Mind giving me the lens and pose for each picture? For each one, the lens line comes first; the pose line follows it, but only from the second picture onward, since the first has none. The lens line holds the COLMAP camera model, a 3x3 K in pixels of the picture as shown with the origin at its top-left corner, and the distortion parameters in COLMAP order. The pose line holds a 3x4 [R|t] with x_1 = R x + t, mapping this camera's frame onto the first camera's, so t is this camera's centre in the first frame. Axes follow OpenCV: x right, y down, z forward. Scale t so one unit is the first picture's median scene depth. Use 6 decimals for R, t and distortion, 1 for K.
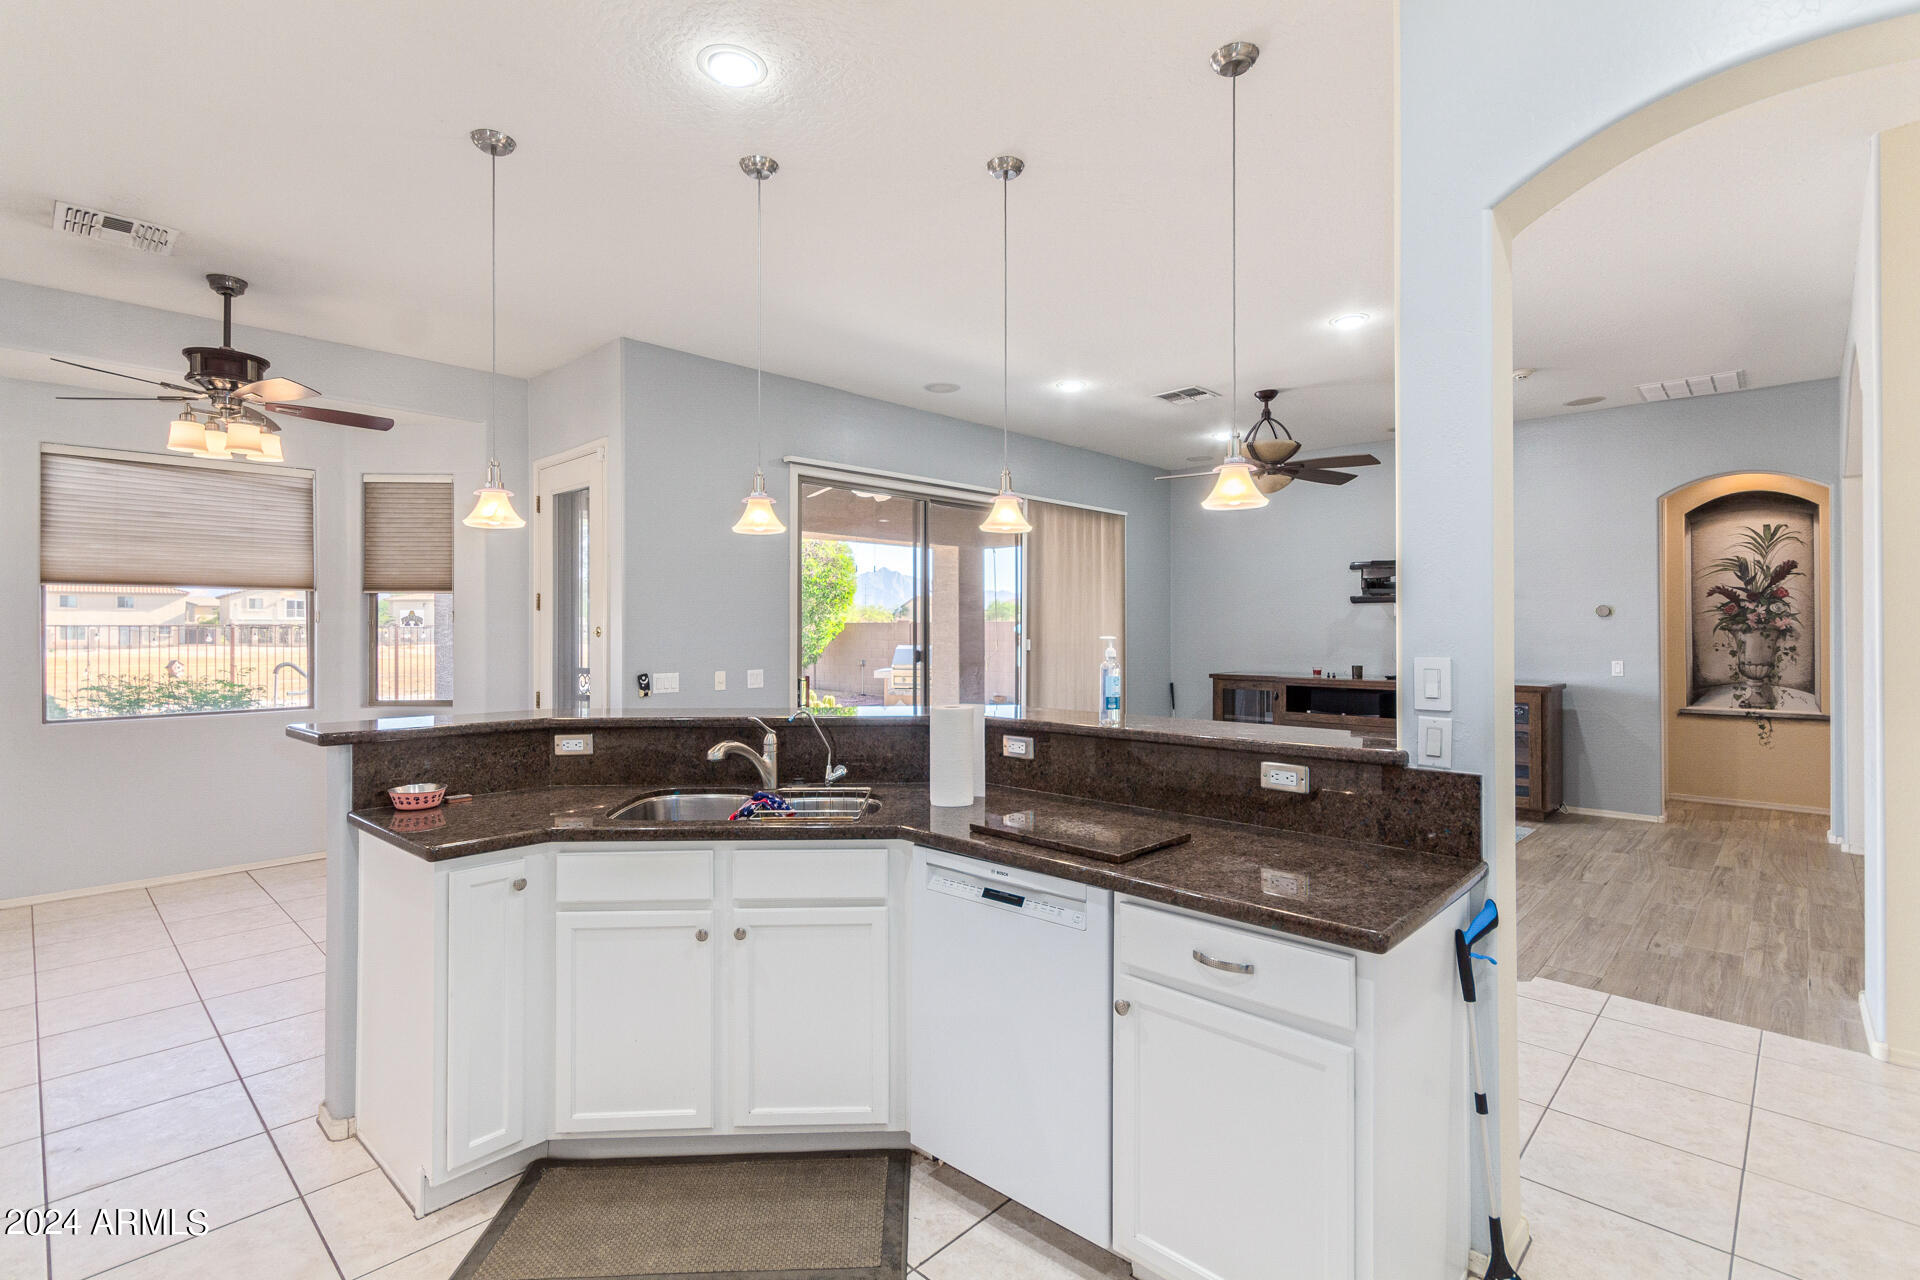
lens RADIAL K [[894.3, 0, 959.0], [0, 894.3, 618.5], [0, 0, 1]] dist [0.004741, -0.000285]
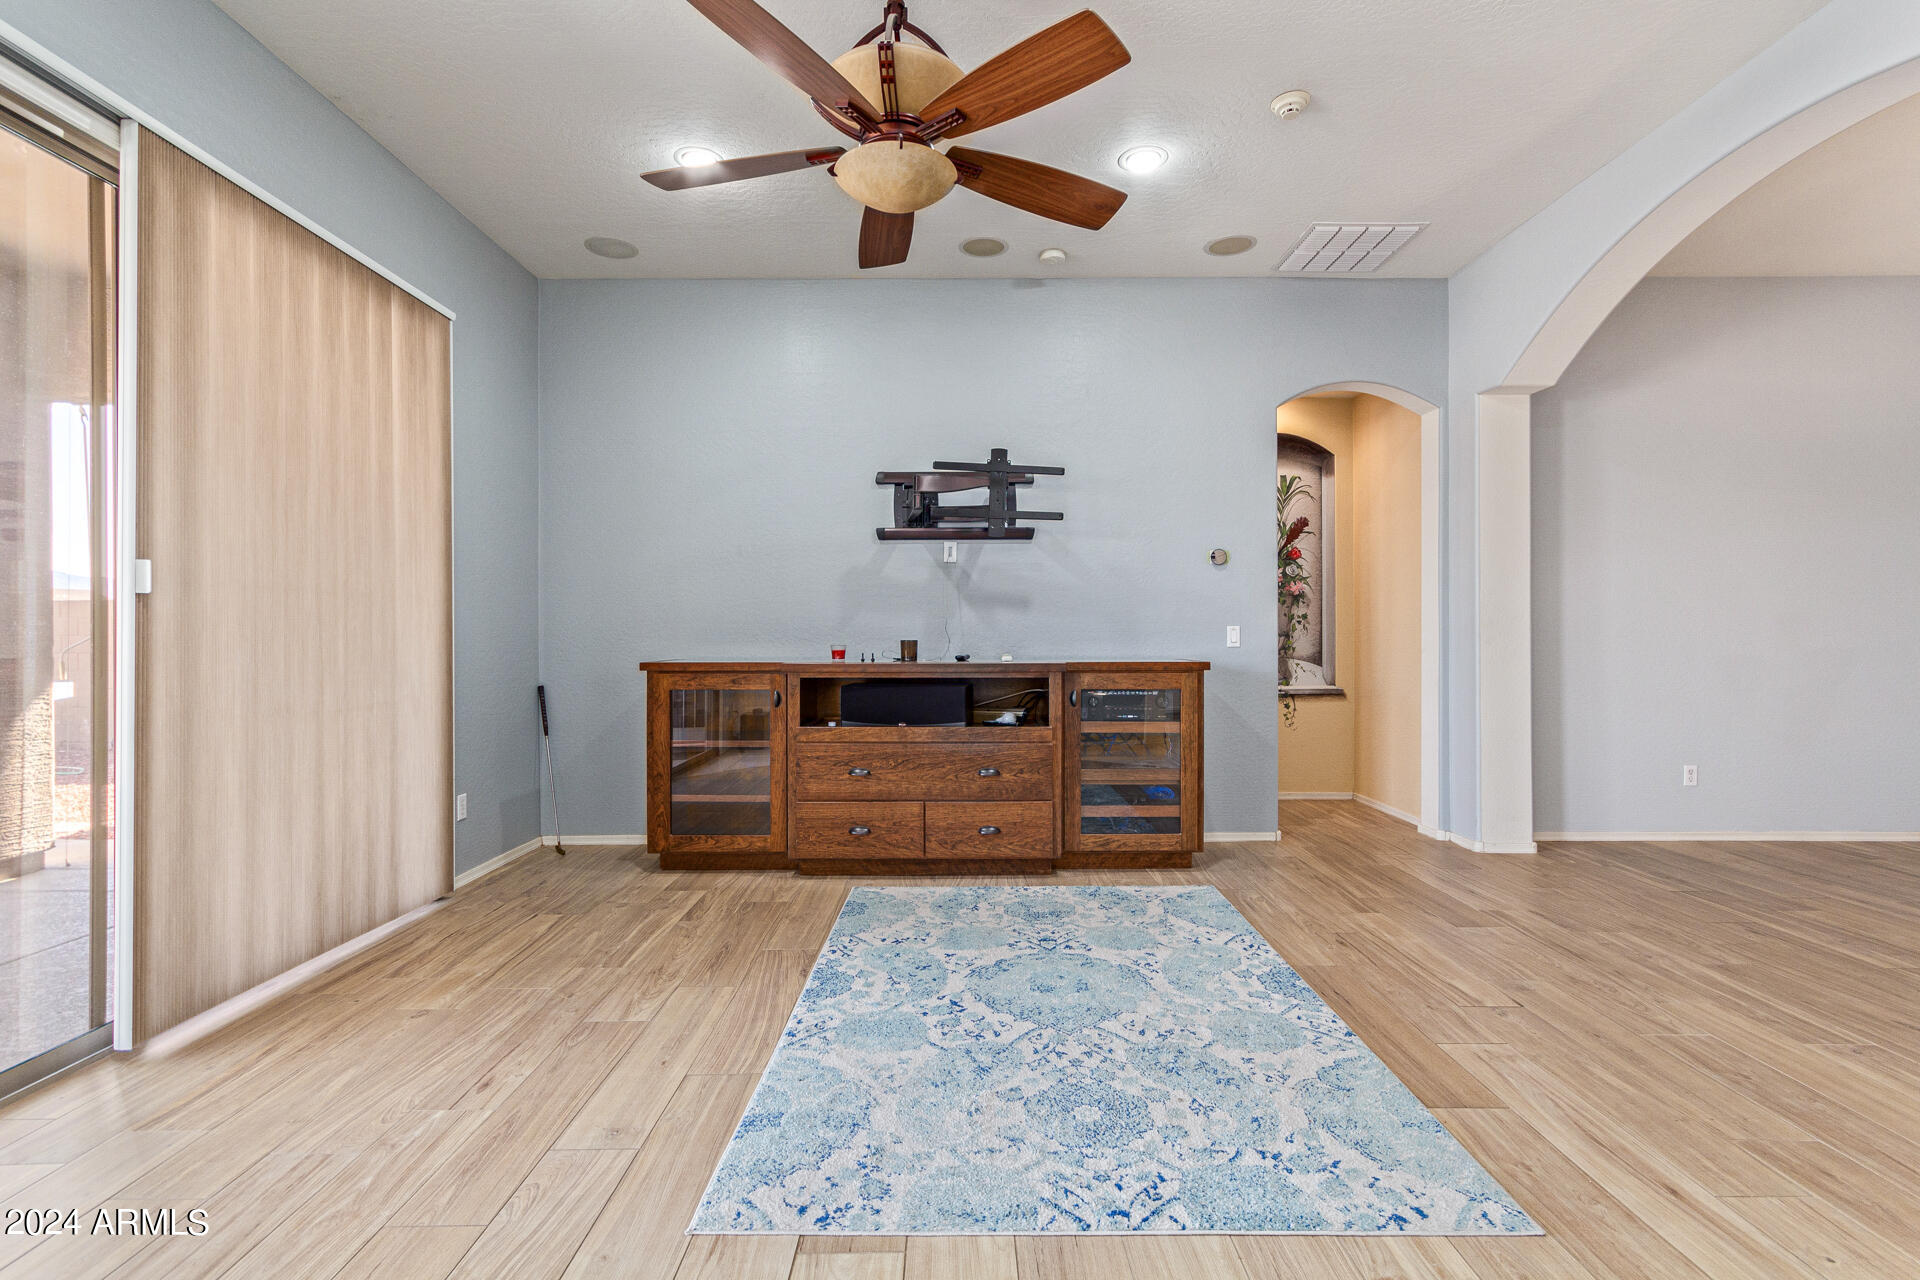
lens RADIAL K [[894.3, 0, 966.5], [0, 894.3, 637.8], [0, 0, 1]] dist [0.004741, -0.000285]
pose [[0.717418, -0.001447, 0.696641, 0.082954], [-0.007358, 0.999926, 0.009656, 0.058306], [-0.696604, -0.012053, 0.717355, 0.714707]]
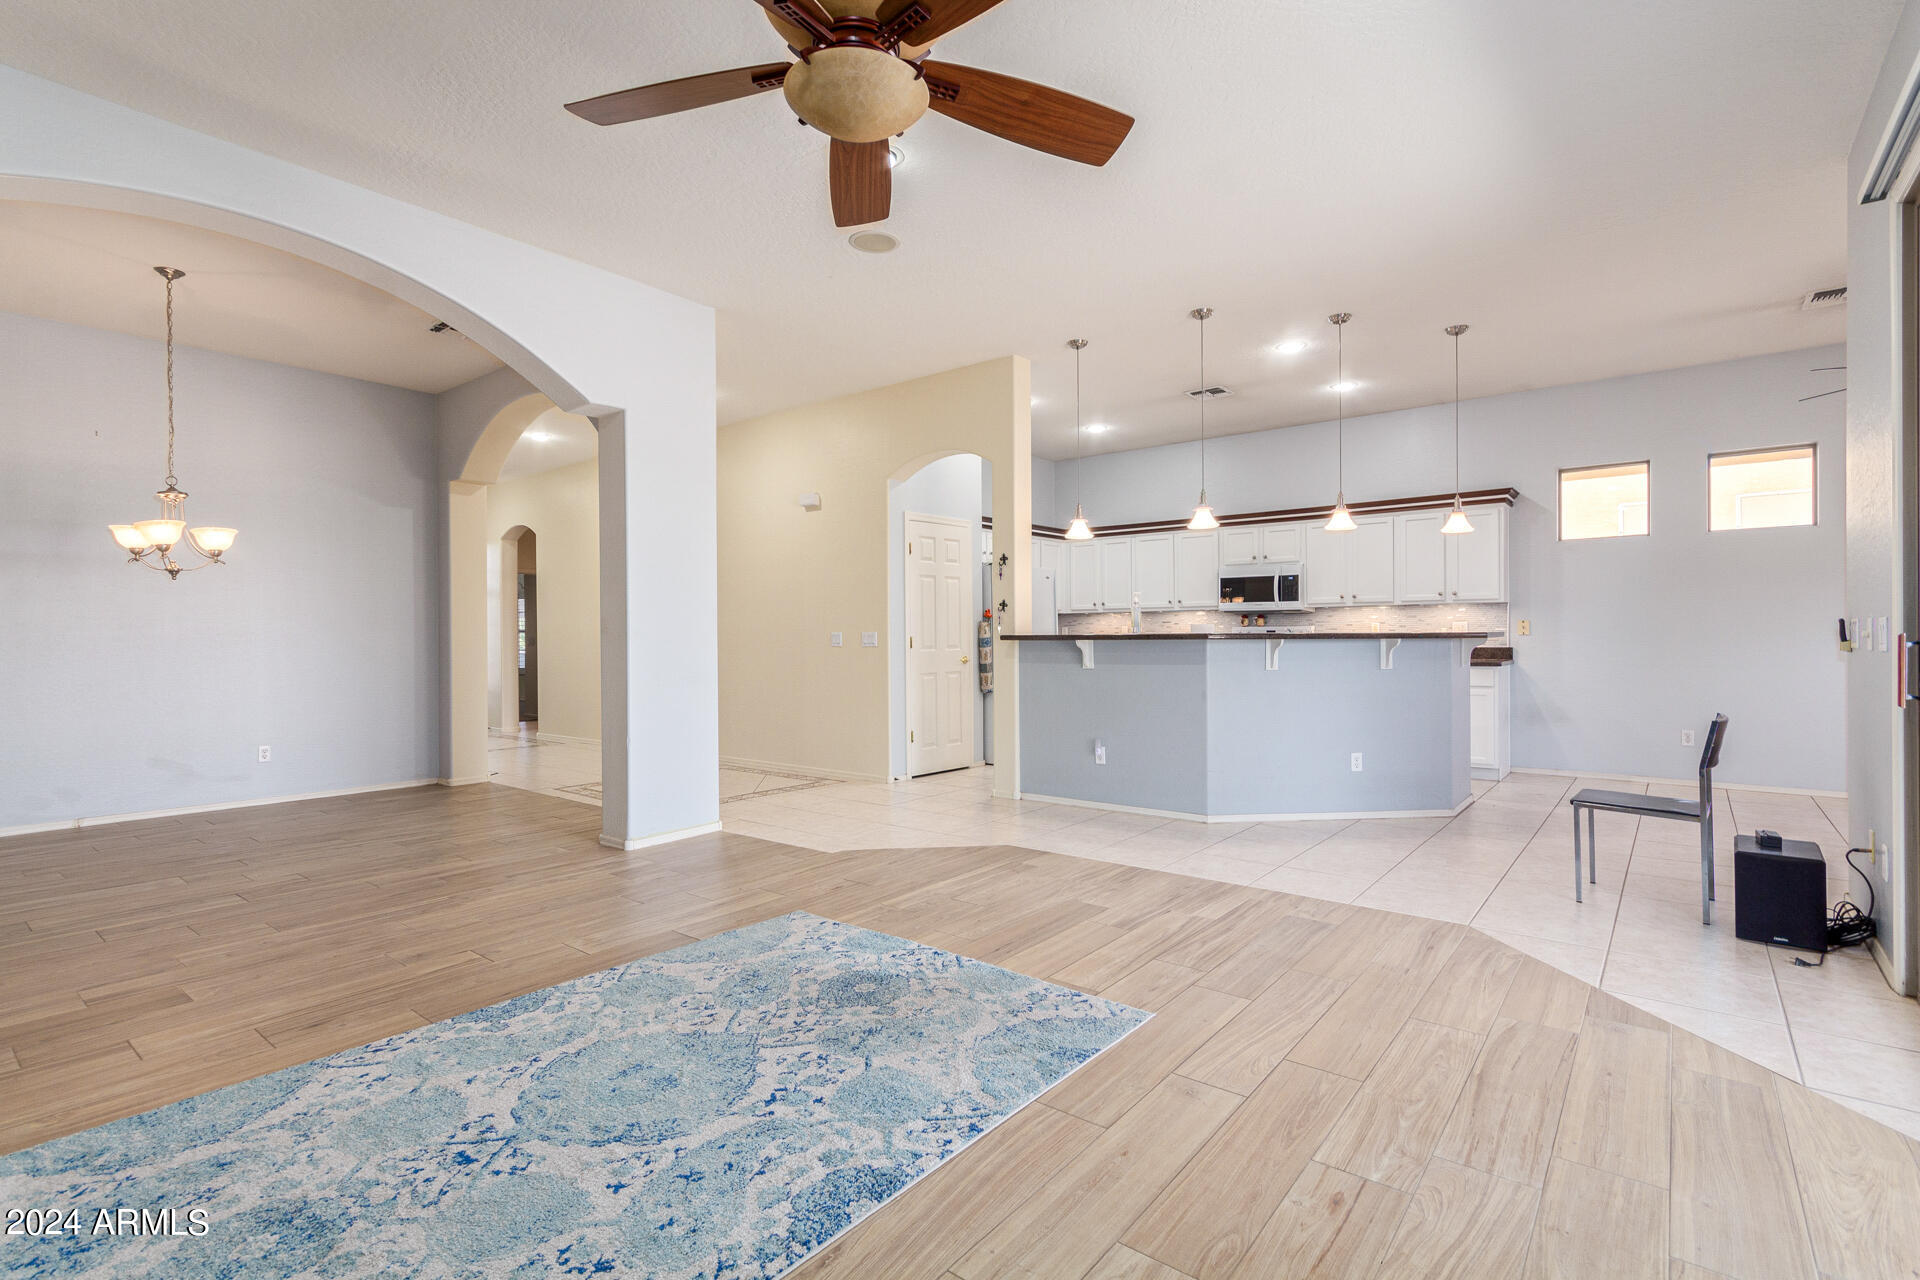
lens RADIAL K [[894.3, 0, 971.6], [0, 894.3, 640.4], [0, 0, 1]] dist [0.004741, -0.000285]
pose [[-0.995172, 0.008854, -0.097744, 0.352701], [0.009741, 0.999916, -0.008604, 0.067111], [0.097660, -0.009515, -0.995174, 1.422238]]
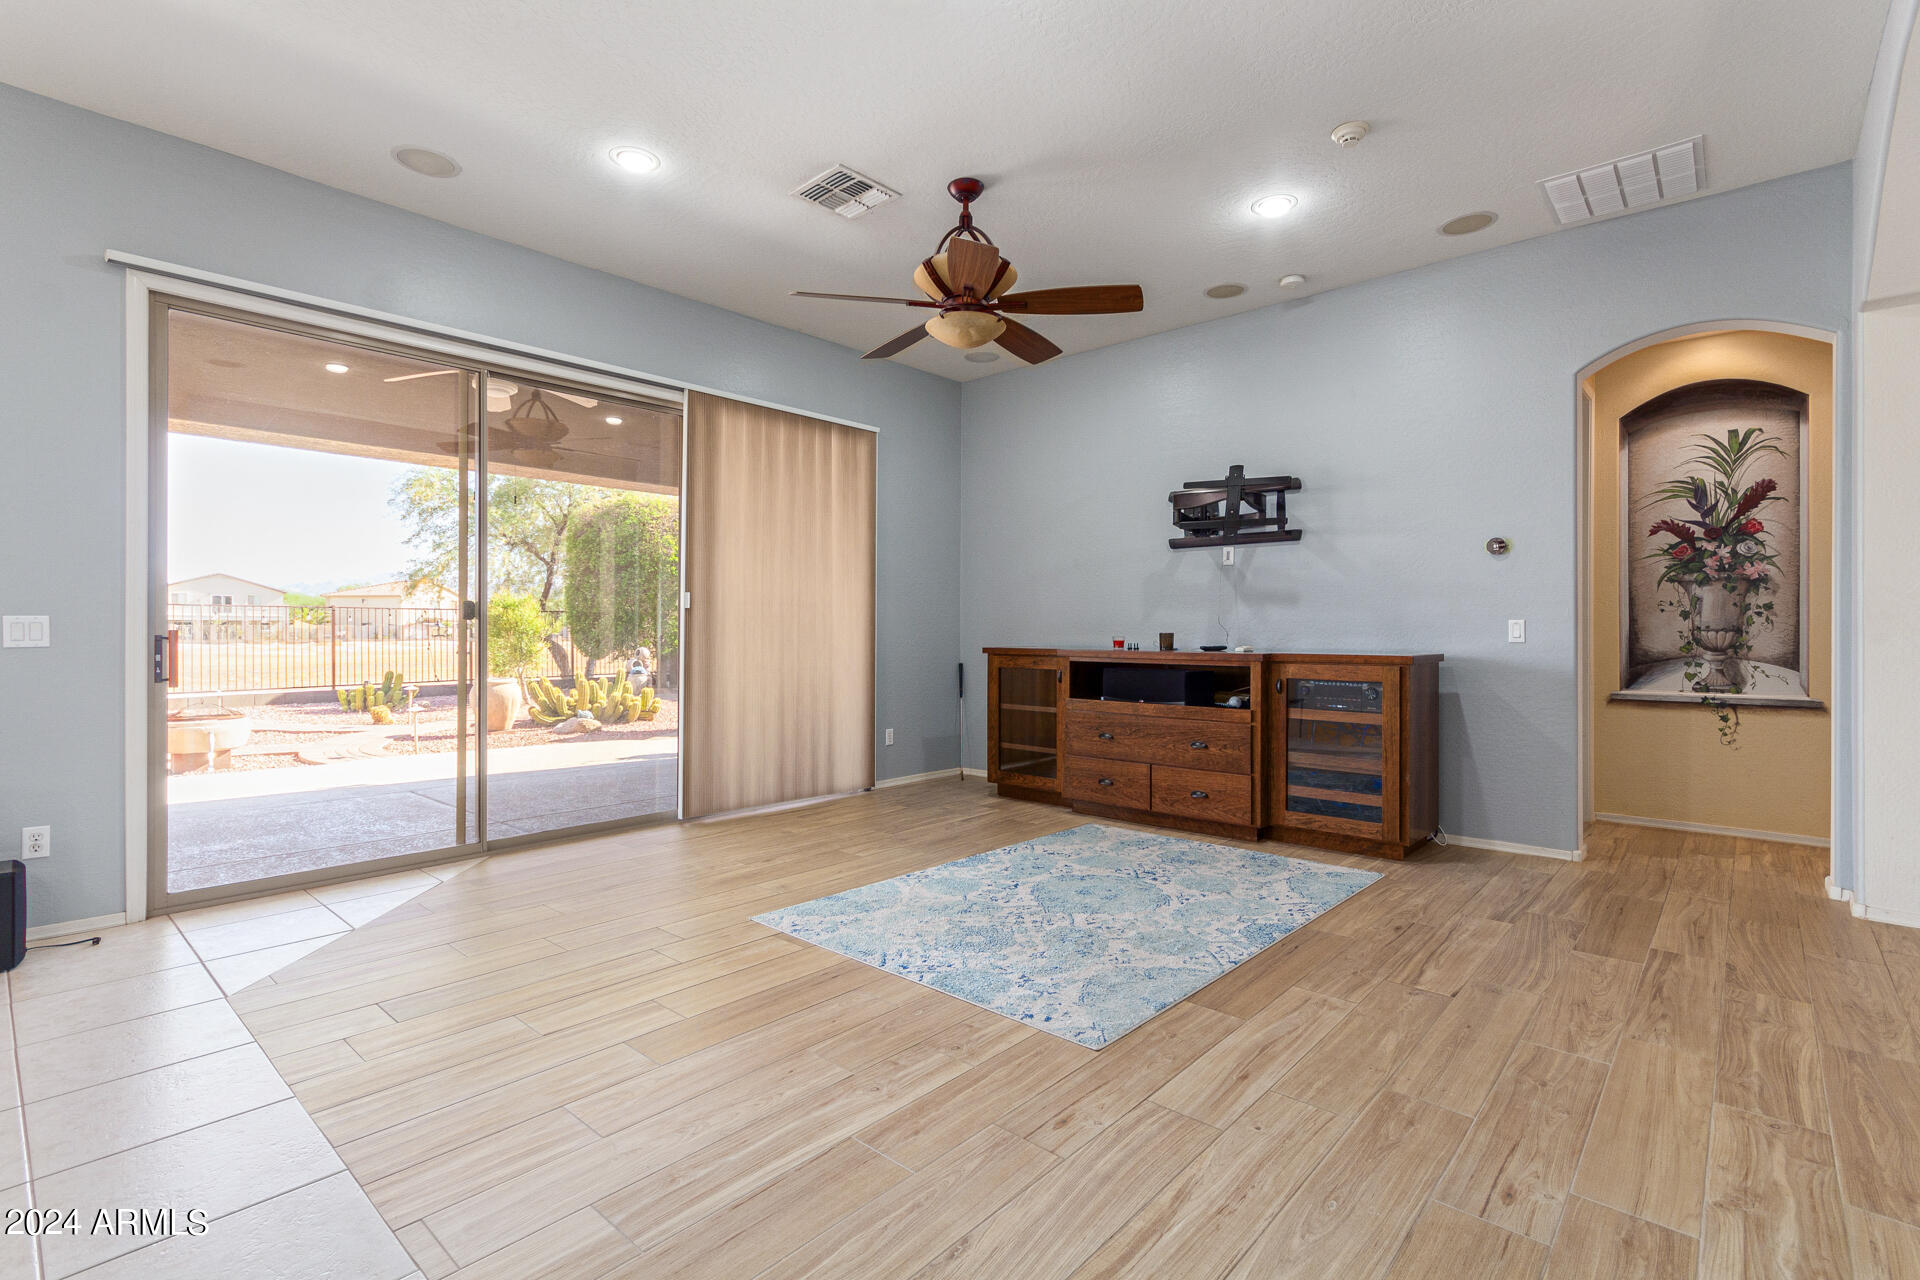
lens RADIAL K [[894.3, 0, 961.3], [0, 894.3, 623.7], [0, 0, 1]] dist [0.004741, -0.000285]
pose [[0.999515, 0.003330, 0.030975, 0.338550], [-0.003471, 0.999984, 0.004482, 0.055326], [-0.030960, -0.004588, 0.999510, 0.388989]]
